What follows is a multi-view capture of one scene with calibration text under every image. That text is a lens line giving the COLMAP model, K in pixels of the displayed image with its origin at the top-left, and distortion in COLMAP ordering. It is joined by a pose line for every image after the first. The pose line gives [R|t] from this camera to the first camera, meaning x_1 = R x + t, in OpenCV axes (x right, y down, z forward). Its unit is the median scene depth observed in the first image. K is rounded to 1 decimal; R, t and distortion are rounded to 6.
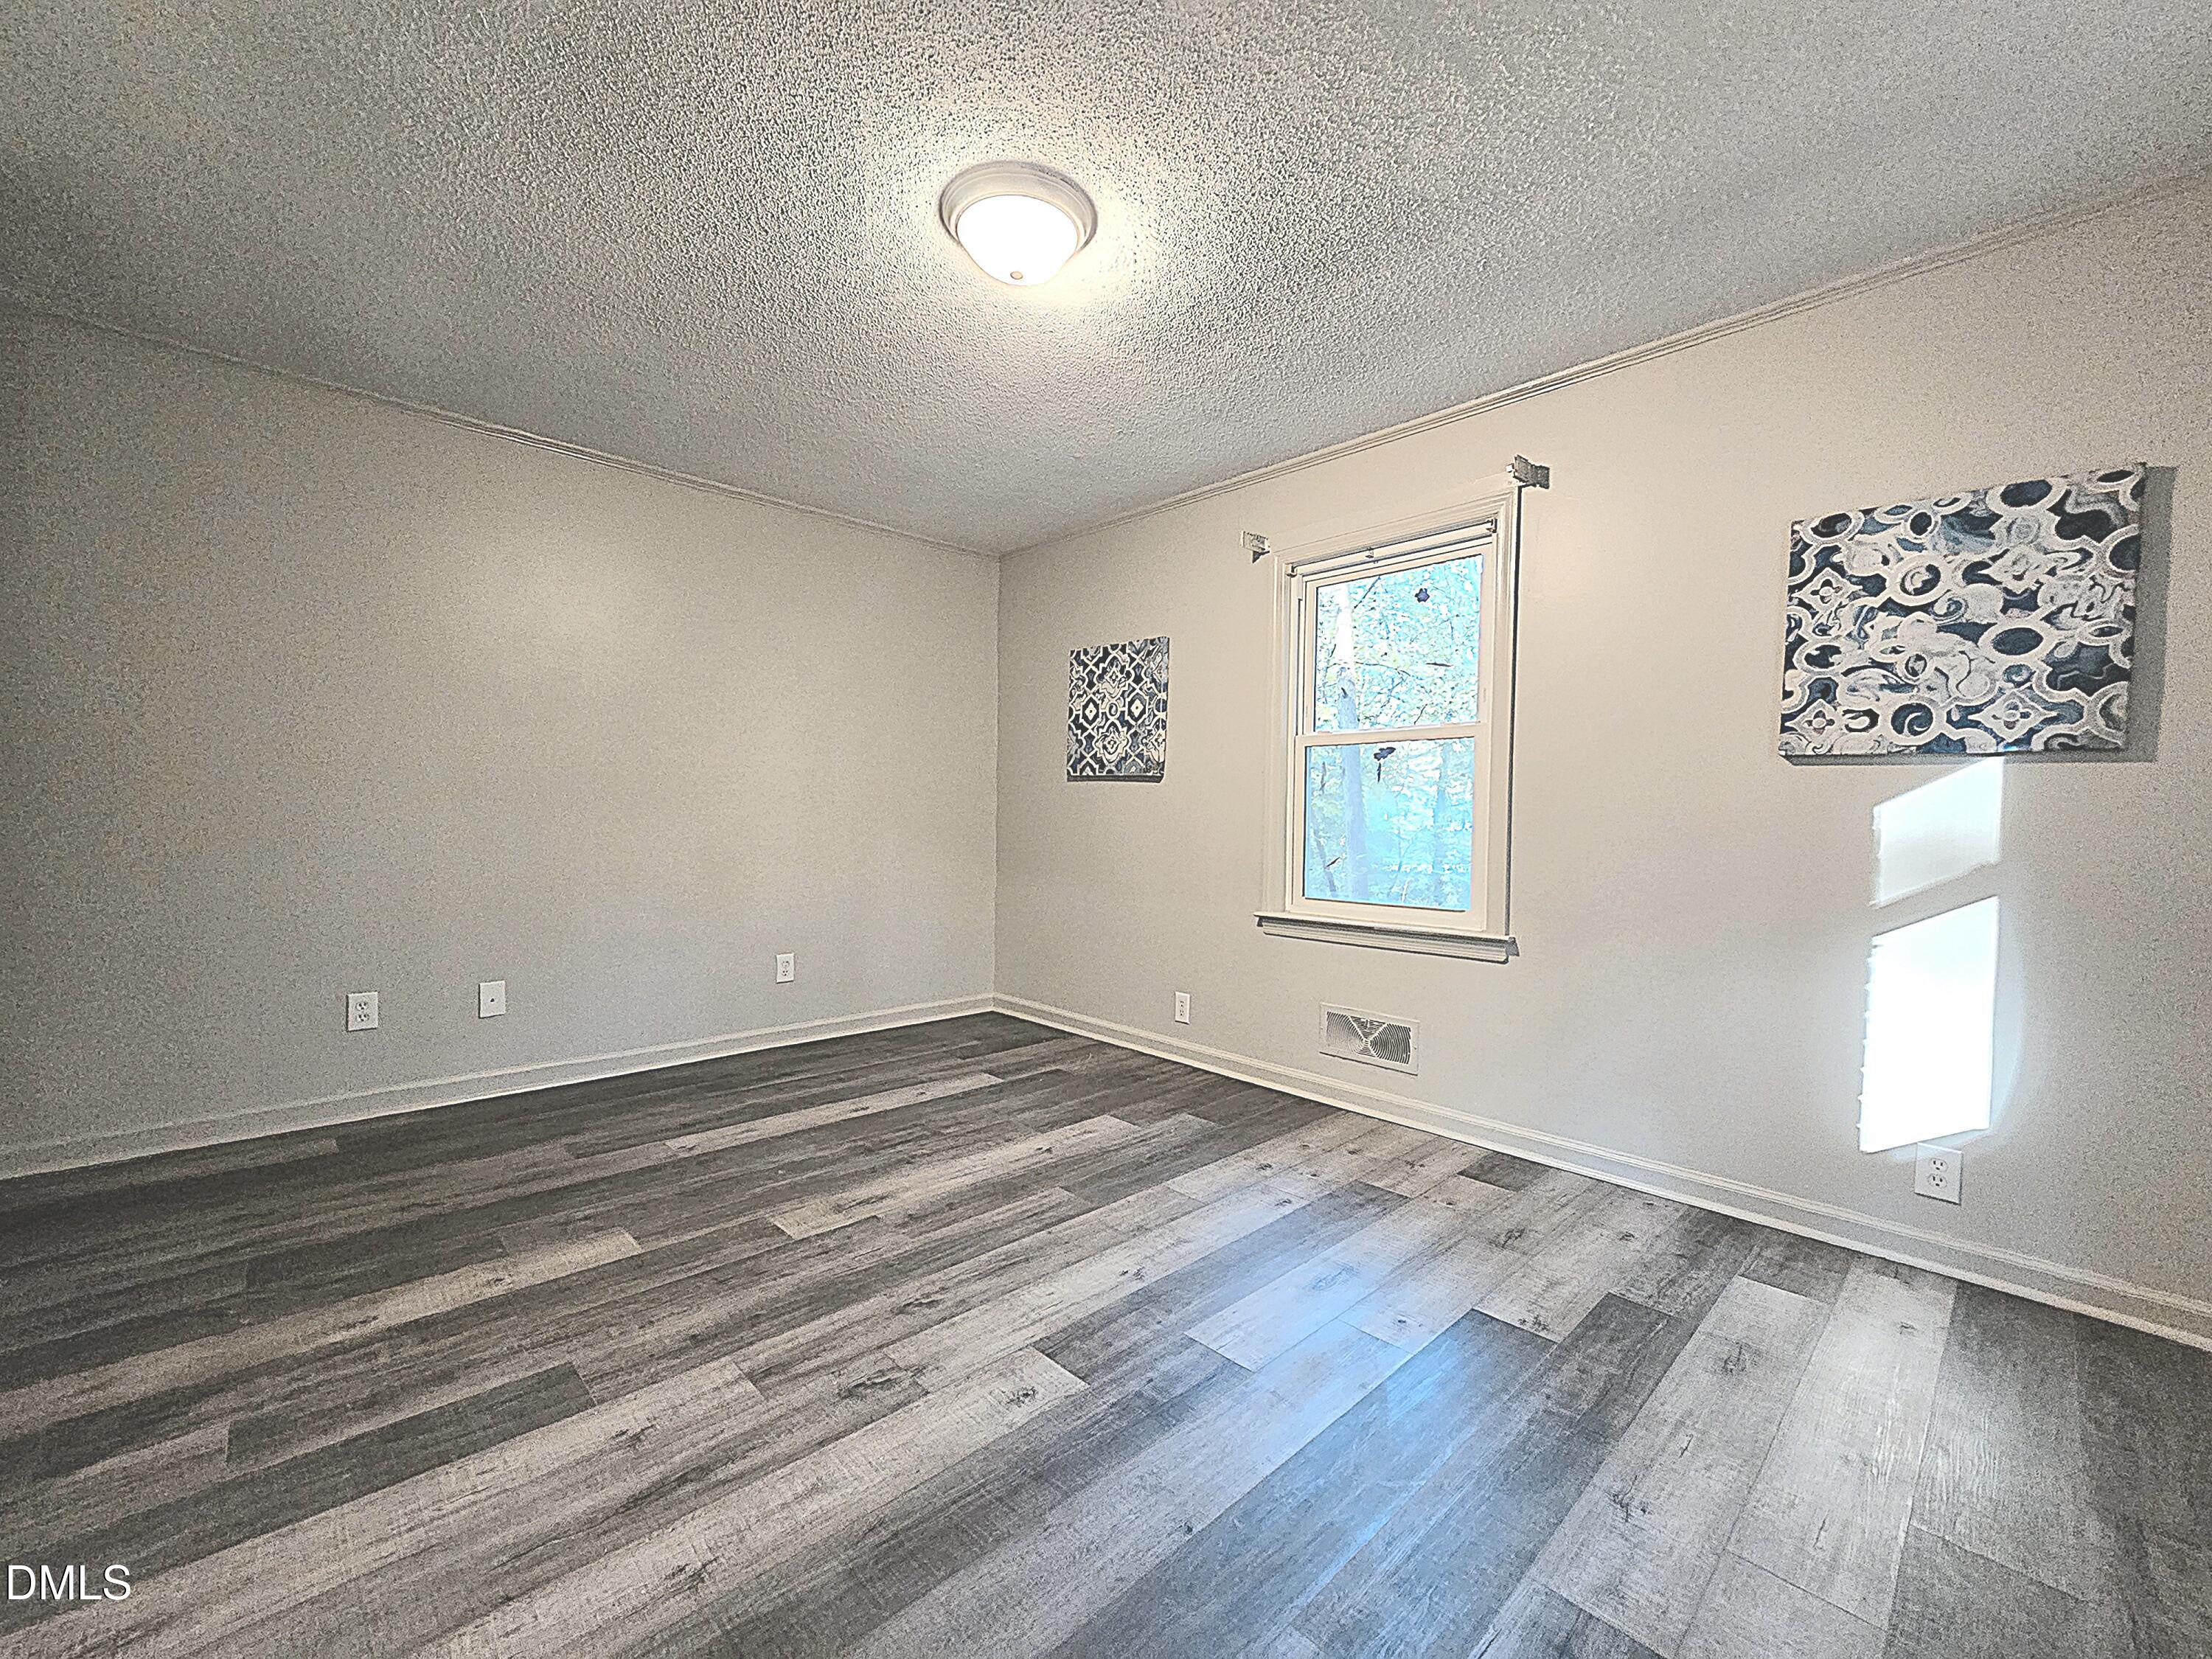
lens RADIAL K [[915.5, 0, 1106.0], [0, 915.5, 829.5], [0, 0, 1]] dist [0.001276, -0.000394]
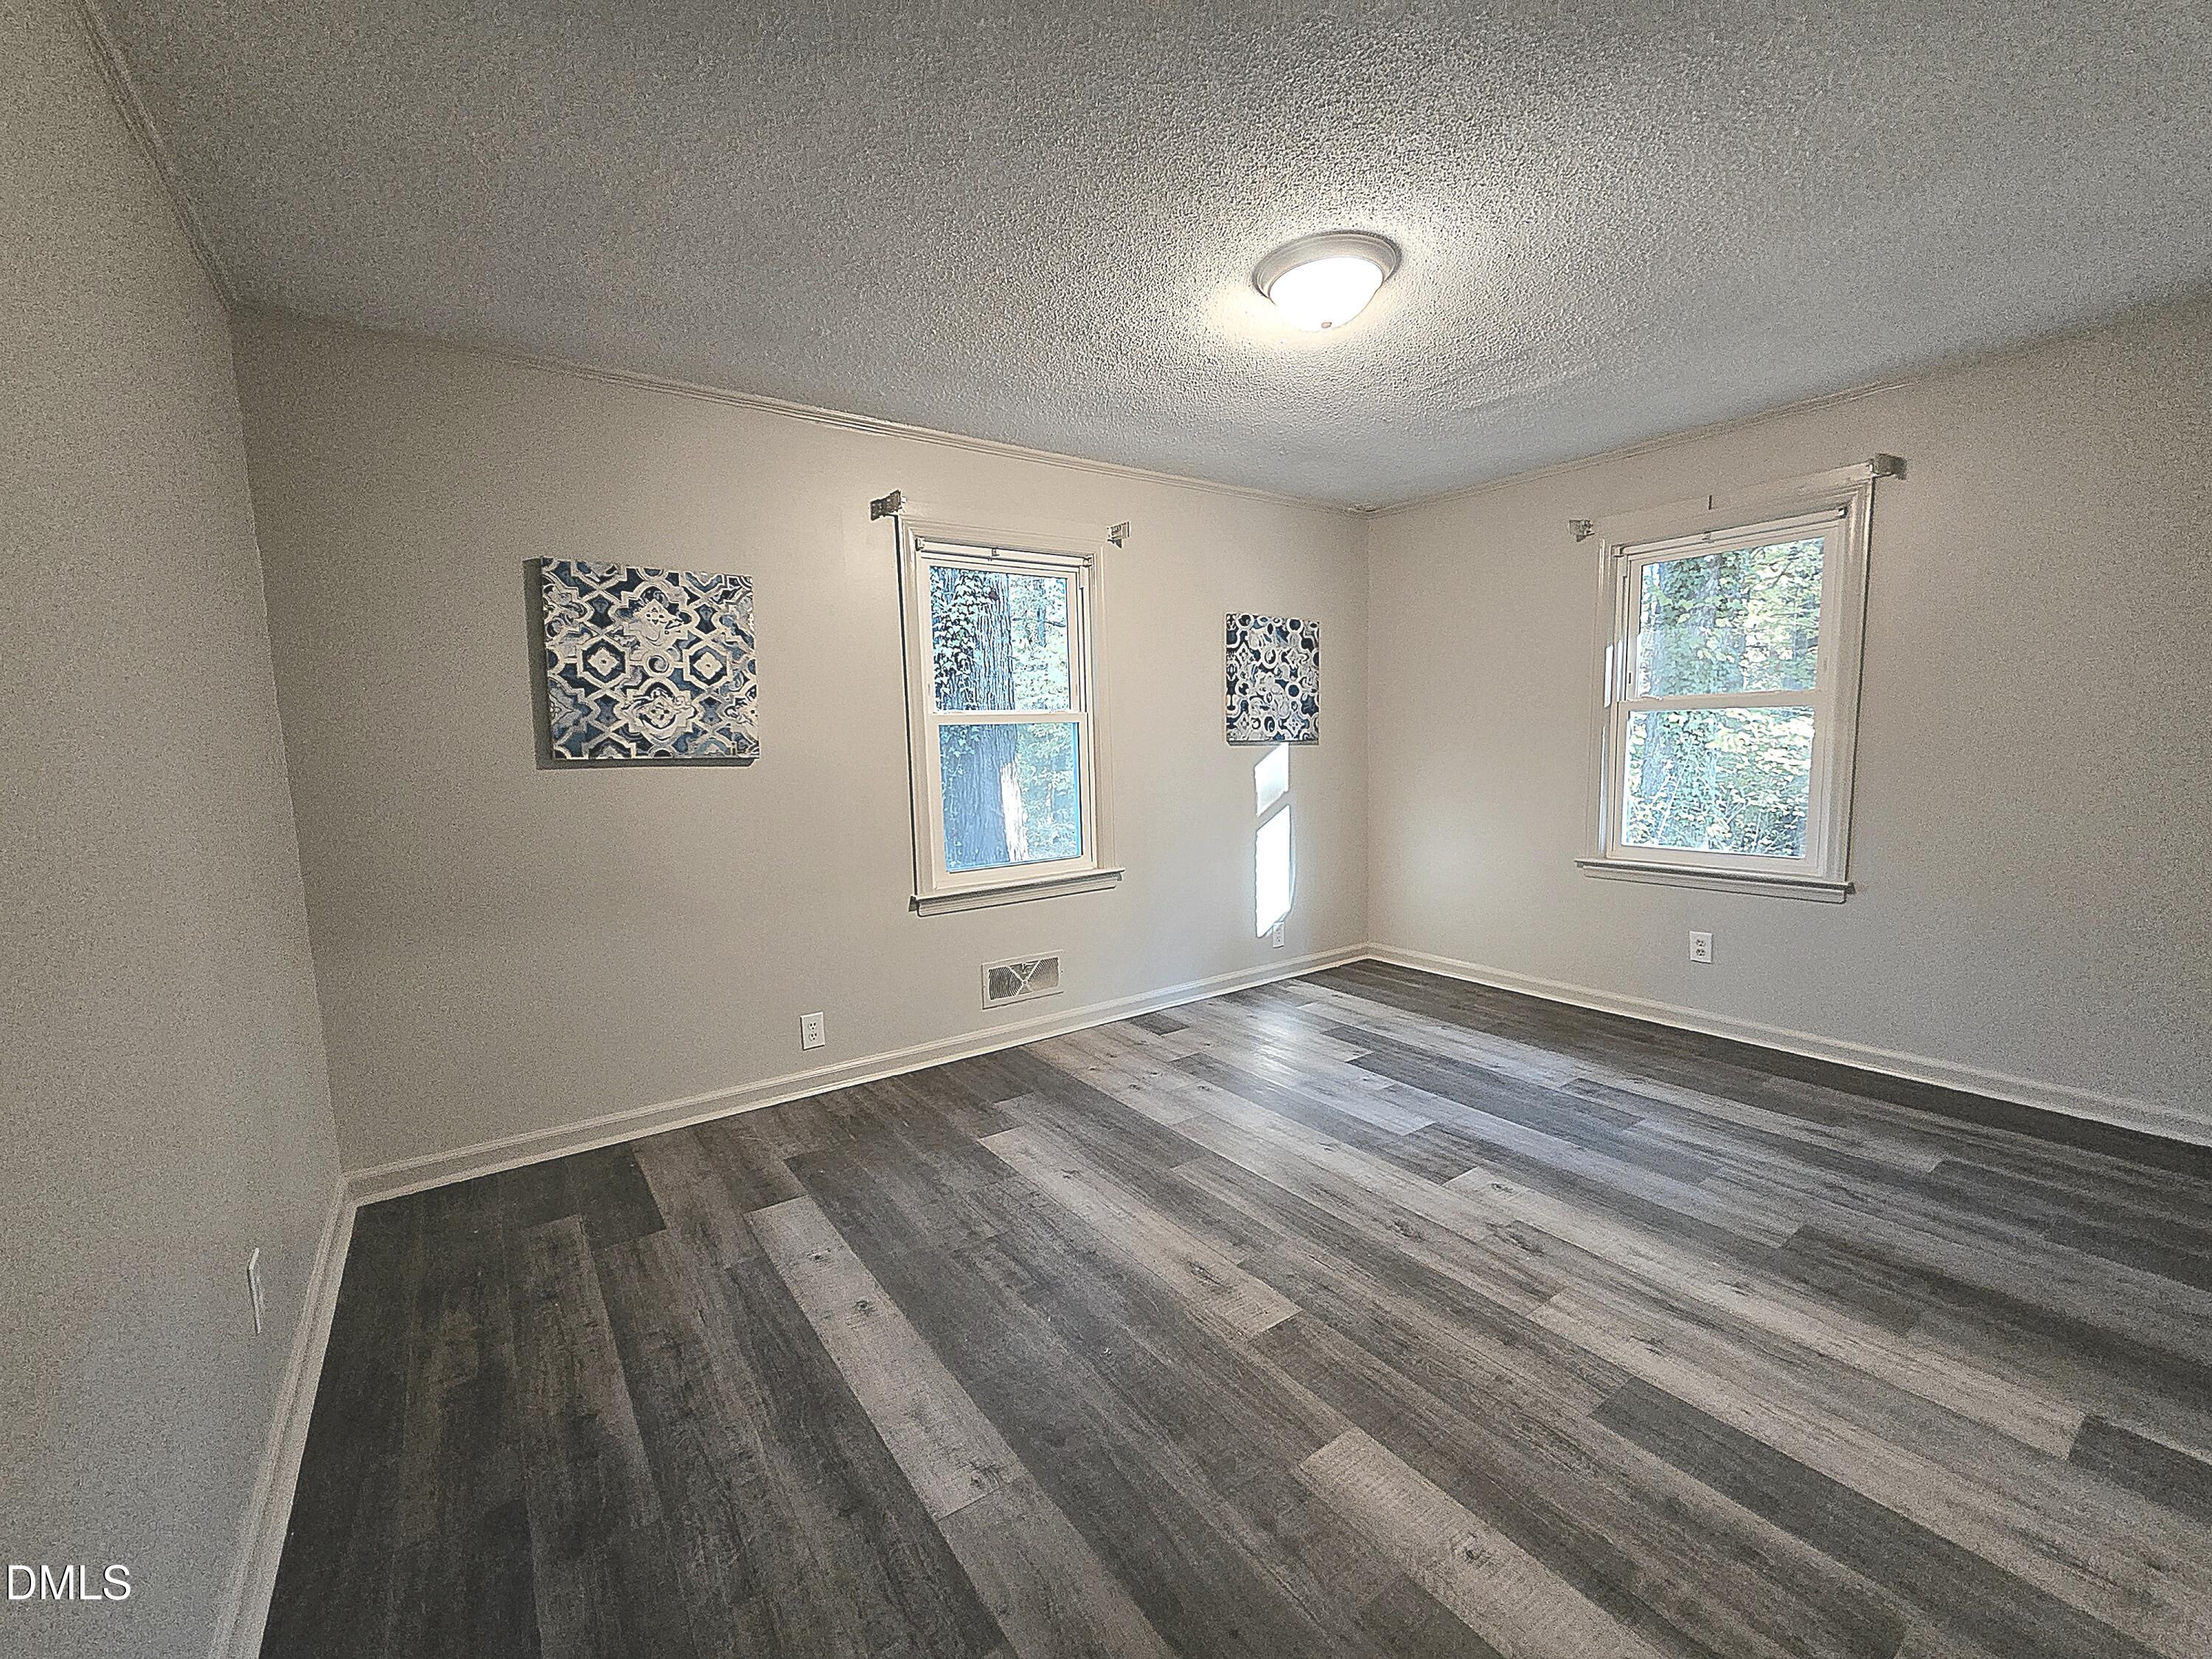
lens RADIAL K [[906.5, 0, 1107.1], [0, 906.5, 835.4], [0, 0, 1]] dist [-0.001156, -0.000929]
pose [[0.137940, -0.126395, 0.982343, -1.116139], [0.041256, 0.991696, 0.121805, -0.124862], [-0.989581, 0.023726, 0.142009, 0.992710]]
